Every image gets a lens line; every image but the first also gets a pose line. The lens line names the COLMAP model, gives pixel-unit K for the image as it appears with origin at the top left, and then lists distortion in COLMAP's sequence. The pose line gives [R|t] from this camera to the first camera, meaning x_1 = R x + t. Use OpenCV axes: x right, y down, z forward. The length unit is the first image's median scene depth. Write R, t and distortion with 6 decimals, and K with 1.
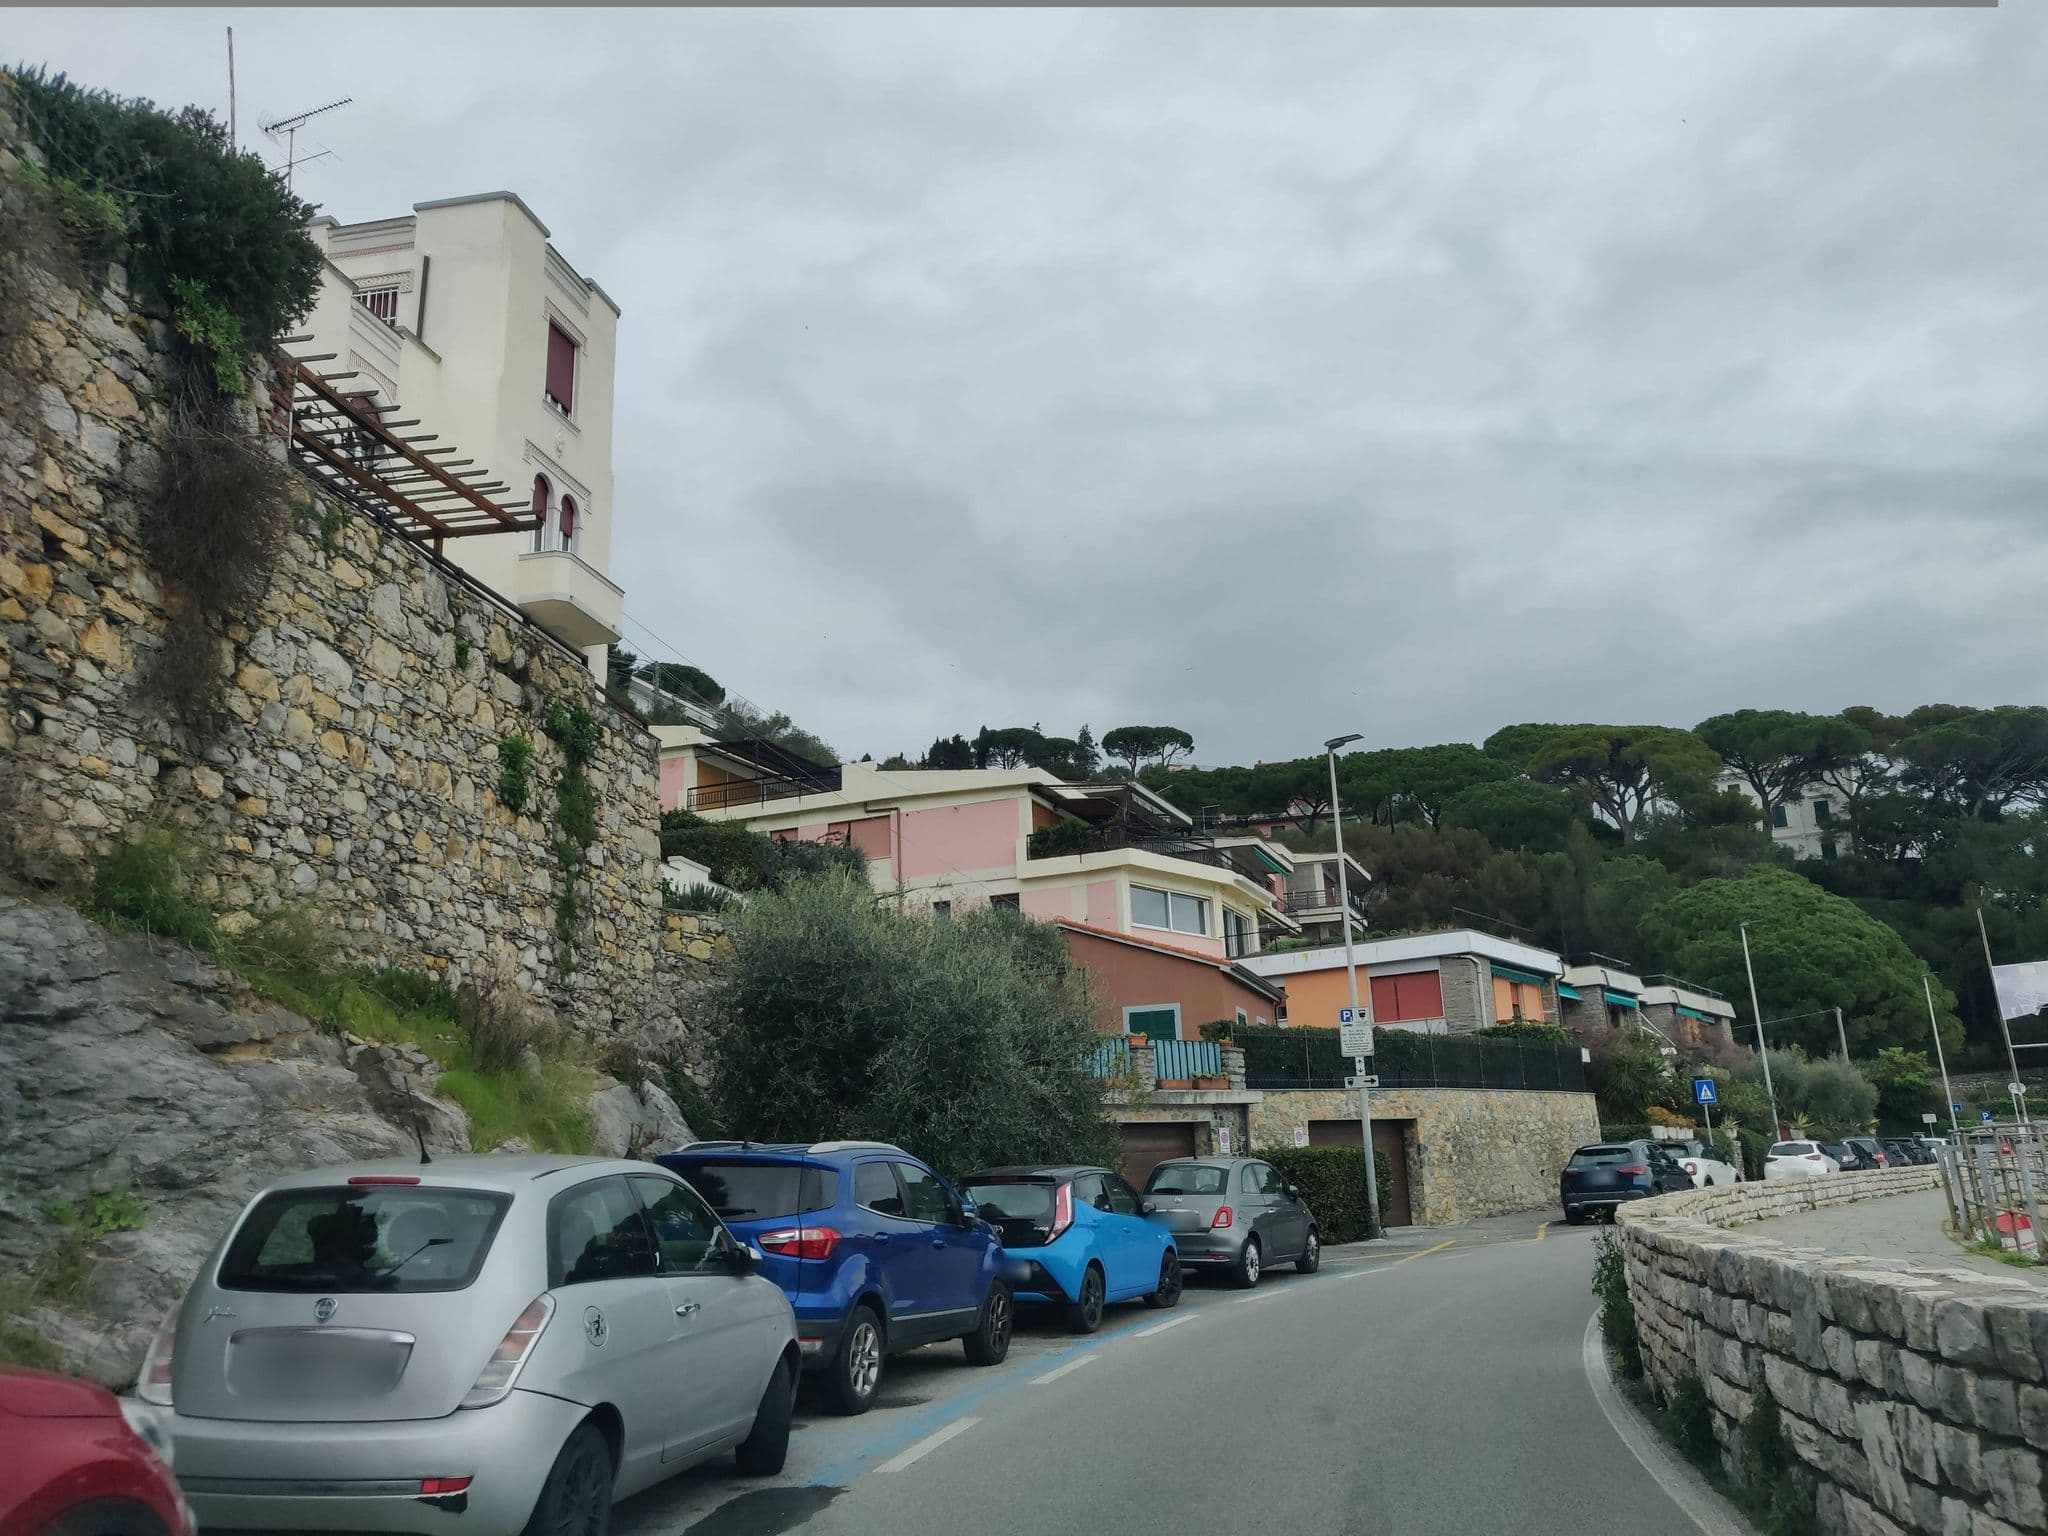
lens RADIAL K [[1681.6, 0, 1036.1], [0, 1681.6, 733.4], [0, 0, 1]] dist [-0.004607, 0.091498]
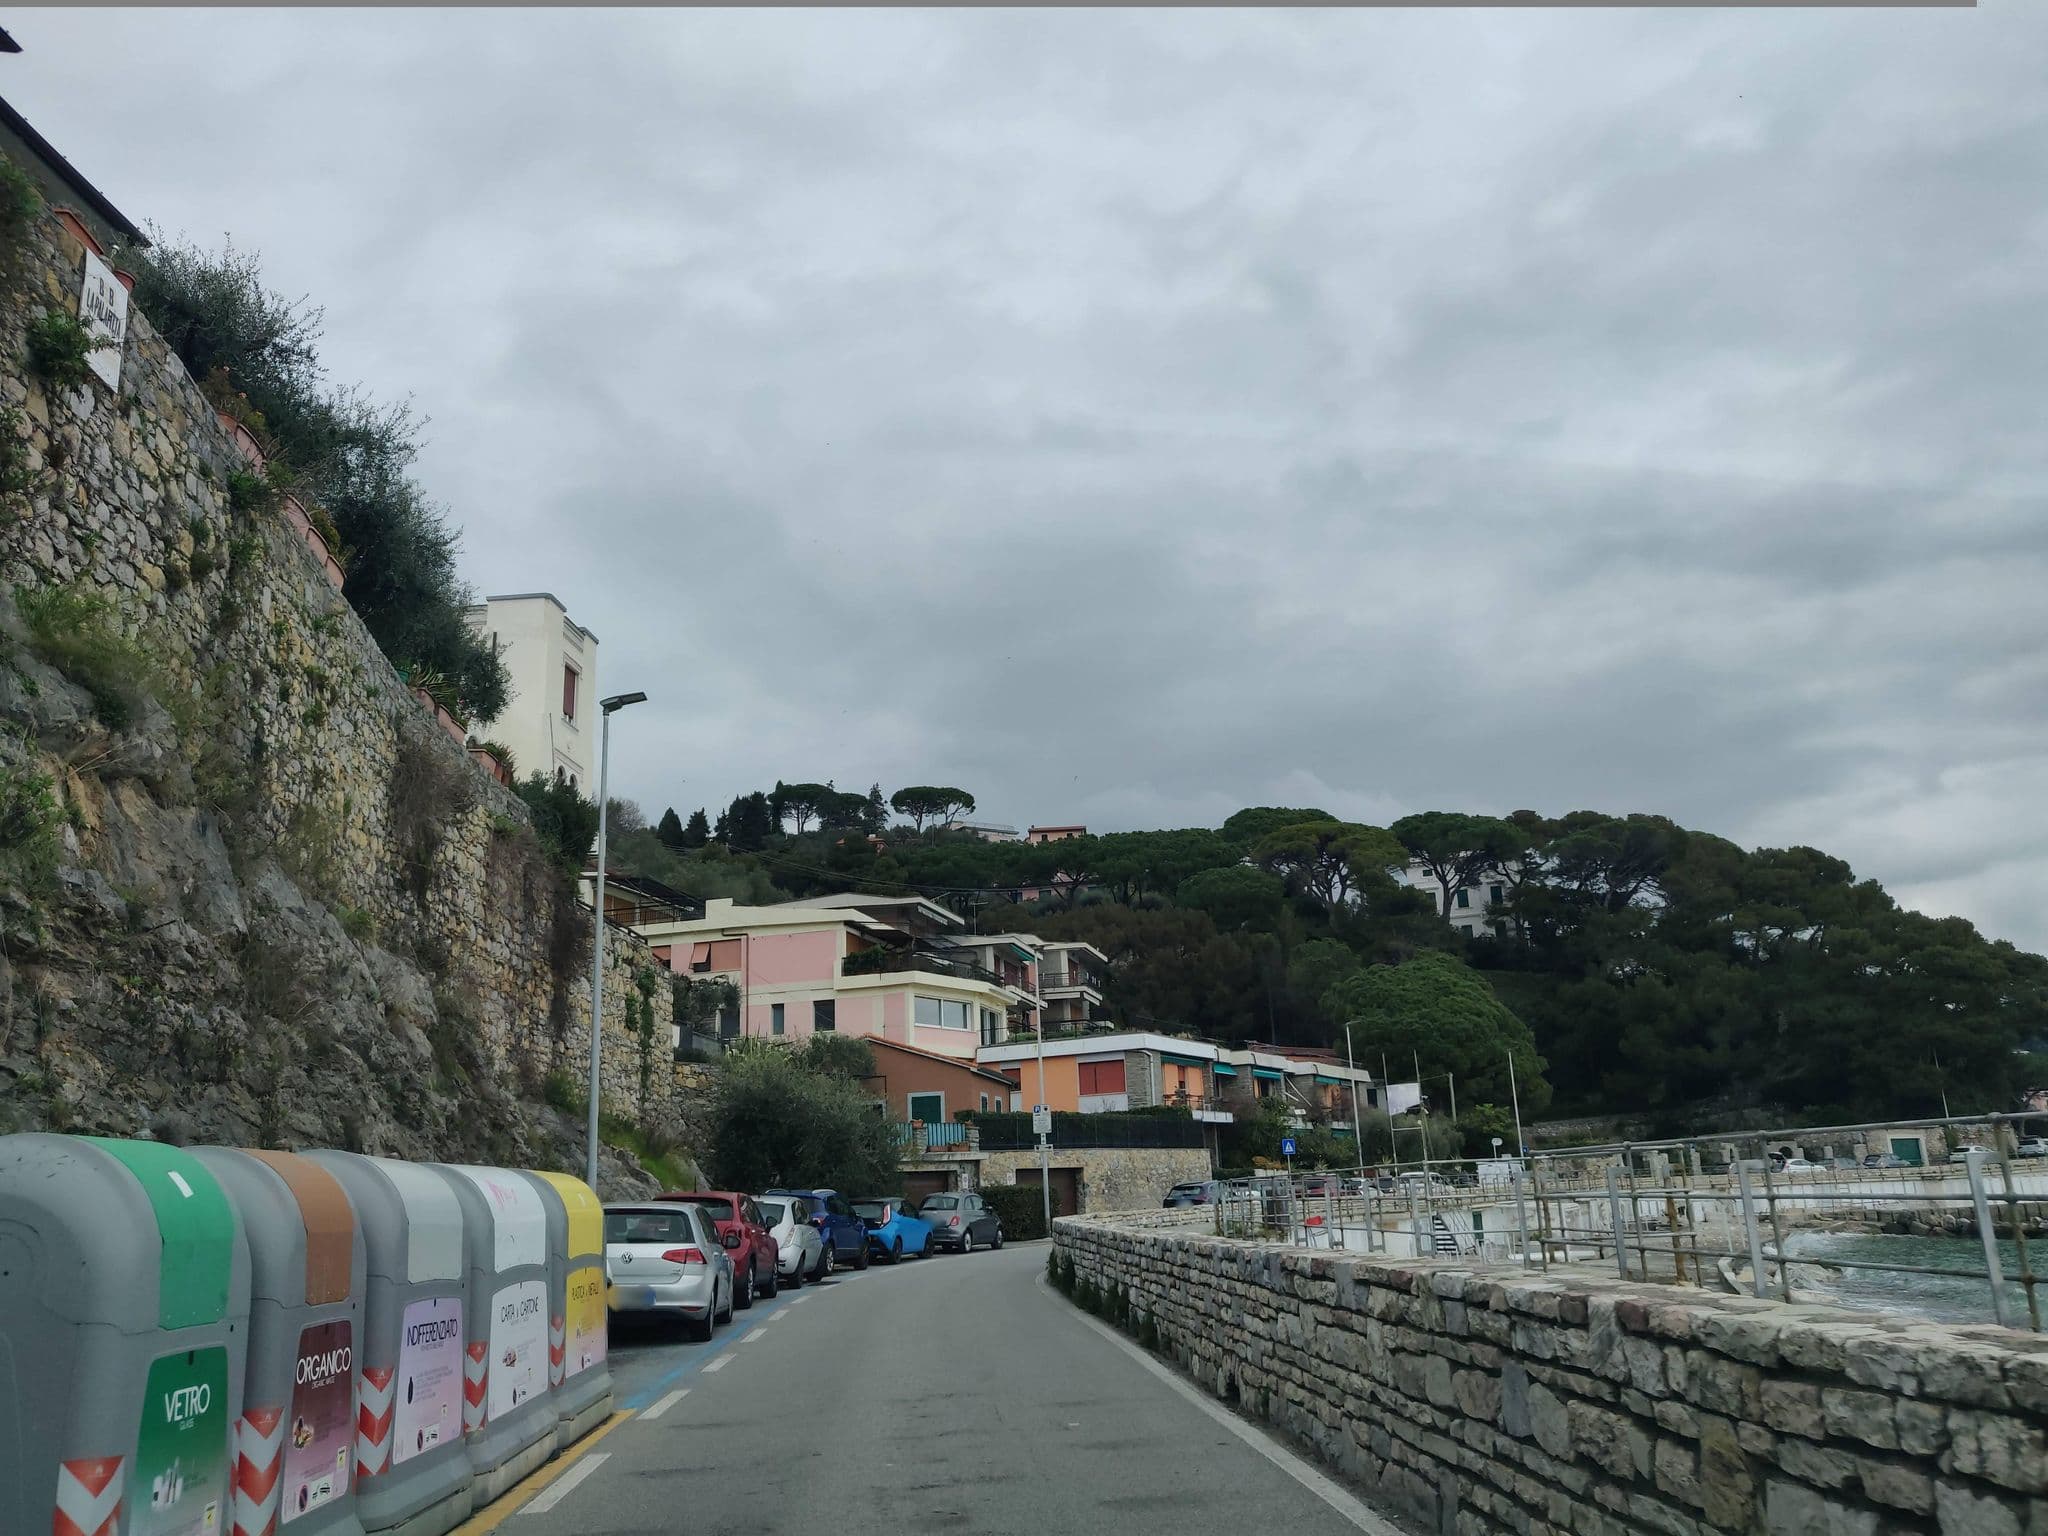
lens RADIAL K [[1681.6, 0, 1010.1], [0, 1681.6, 751.3], [0, 0, 1]] dist [-0.004607, 0.091498]
pose [[0.993237, 0.033441, 0.111187, -0.019706], [-0.033038, 0.999439, -0.005461, -0.076385], [-0.111307, 0.001751, 0.993785, -0.288741]]
